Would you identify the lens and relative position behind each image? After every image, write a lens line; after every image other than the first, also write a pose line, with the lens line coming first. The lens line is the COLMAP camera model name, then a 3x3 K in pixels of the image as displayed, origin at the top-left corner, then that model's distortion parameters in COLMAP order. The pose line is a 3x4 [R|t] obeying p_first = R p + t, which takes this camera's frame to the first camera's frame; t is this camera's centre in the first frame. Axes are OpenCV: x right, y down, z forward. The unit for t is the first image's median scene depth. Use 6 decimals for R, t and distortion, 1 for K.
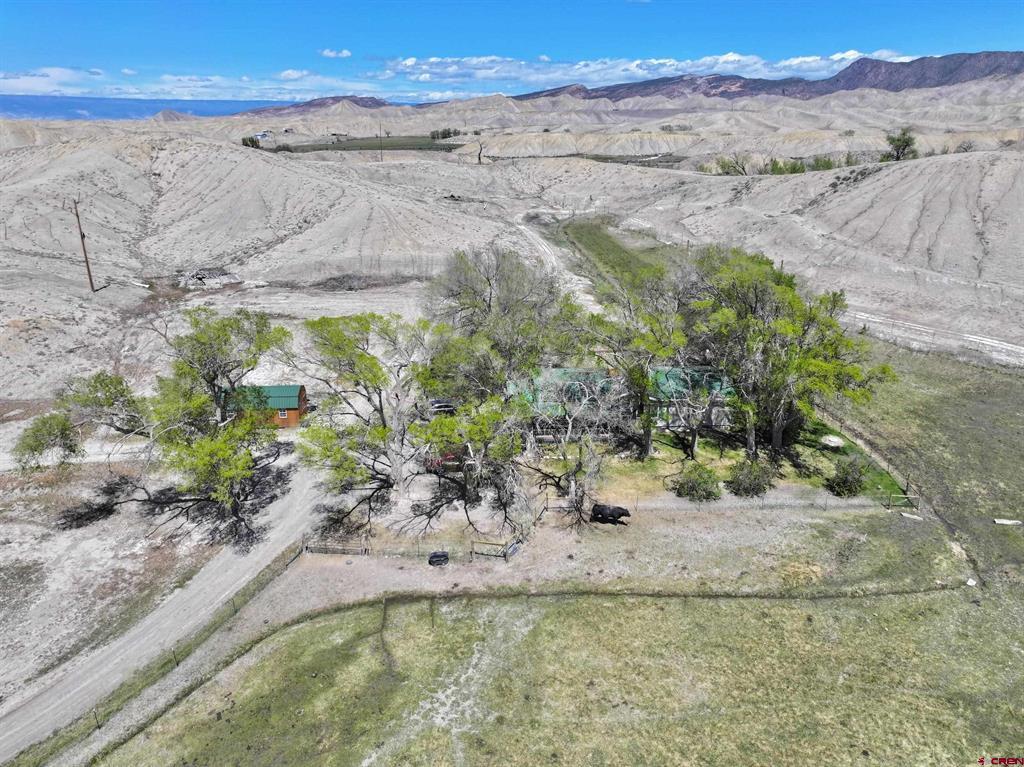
lens RADIAL K [[718.5, 0, 512.0], [0, 718.5, 383.5], [0, 0, 1]] dist [0.002322, 0.005888]
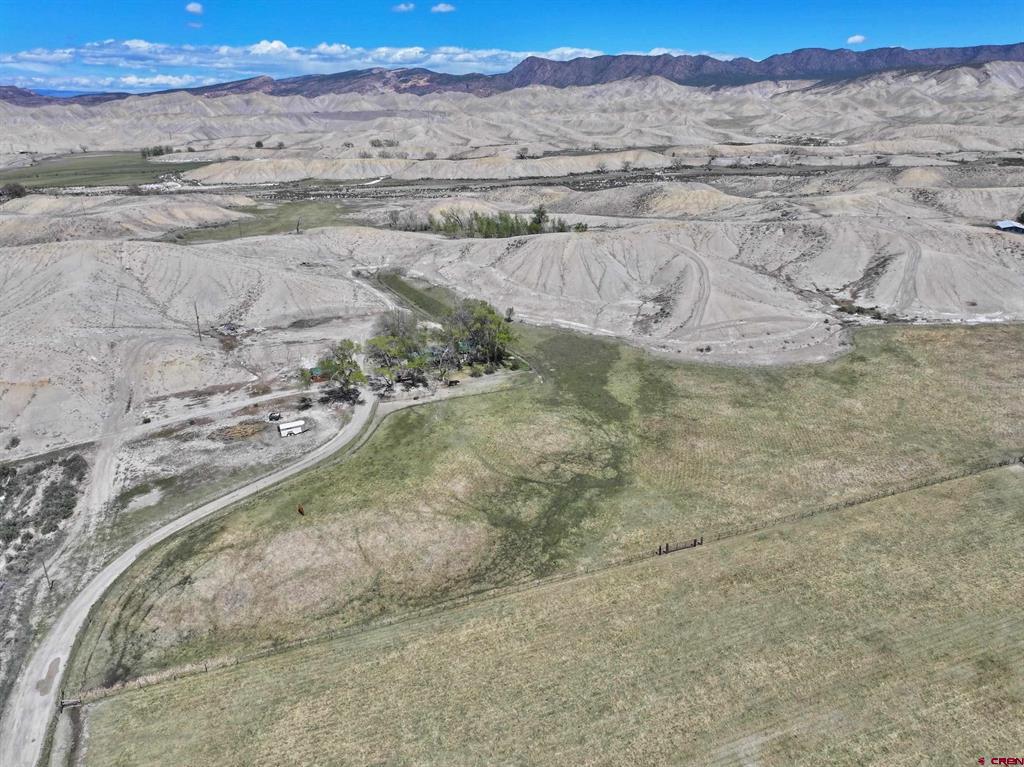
lens RADIAL K [[718.5, 0, 512.0], [0, 718.5, 383.5], [0, 0, 1]] dist [0.002322, 0.005888]
pose [[0.923331, -0.141973, 0.356797, -0.319520], [0.137580, 0.989769, 0.037806, 0.030432], [-0.358514, 0.014181, 0.933417, -0.889443]]
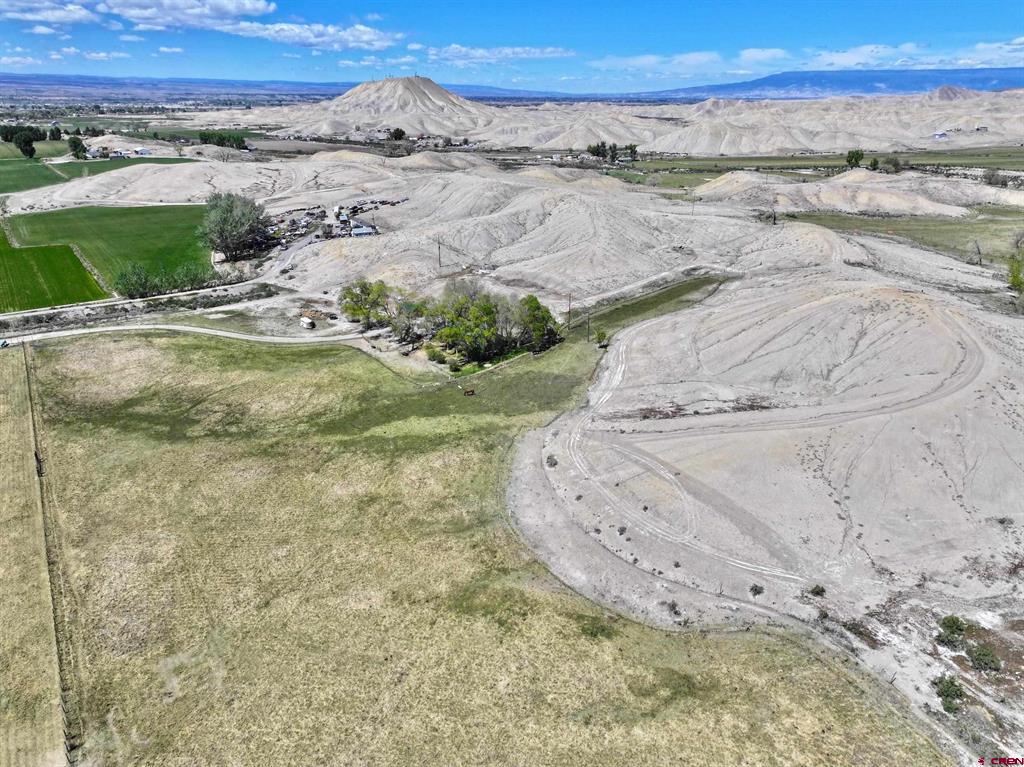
lens RADIAL K [[718.5, 0, 512.0], [0, 718.5, 383.5], [0, 0, 1]] dist [0.002322, 0.005888]
pose [[0.581944, 0.311907, -0.751036, 1.152680], [-0.279502, 0.943976, 0.175462, -0.165868], [0.763688, 0.107807, 0.636521, -0.331997]]
